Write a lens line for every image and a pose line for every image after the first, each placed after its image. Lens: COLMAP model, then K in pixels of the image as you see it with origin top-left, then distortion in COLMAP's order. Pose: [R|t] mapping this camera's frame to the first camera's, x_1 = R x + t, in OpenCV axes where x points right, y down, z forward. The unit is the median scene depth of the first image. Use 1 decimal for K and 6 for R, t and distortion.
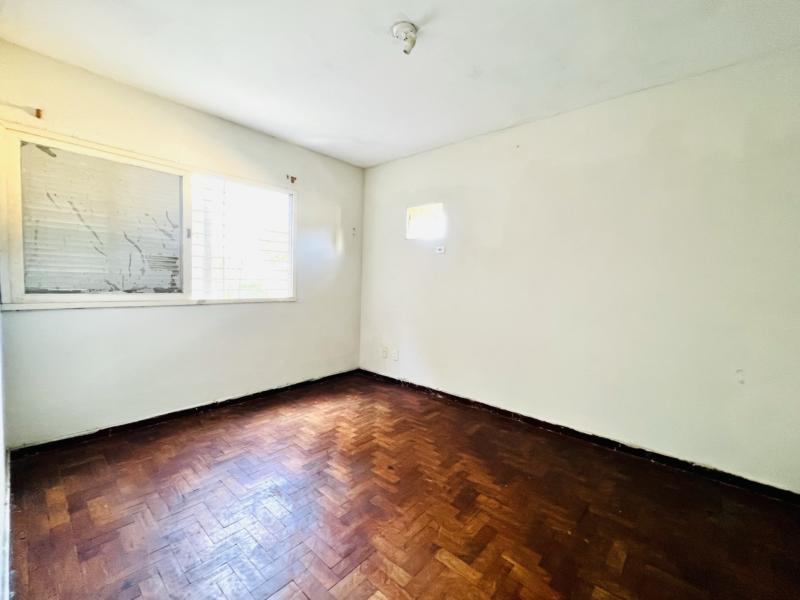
lens RADIAL K [[330.8, 0, 401.8], [0, 330.8, 299.5], [0, 0, 1]] dist [0.001279, 0.000212]
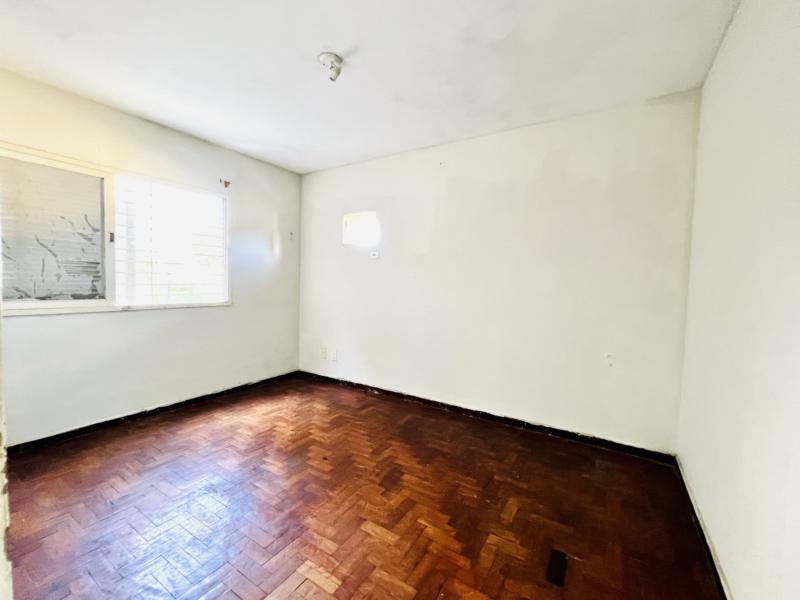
lens RADIAL K [[330.8, 0, 397.7], [0, 330.8, 299.9], [0, 0, 1]] dist [0.001279, 0.000212]
pose [[0.988718, -0.014080, 0.149123, 0.046756], [0.014532, 0.999893, -0.001941, -0.004448], [-0.149079, 0.004086, 0.988817, -0.105416]]
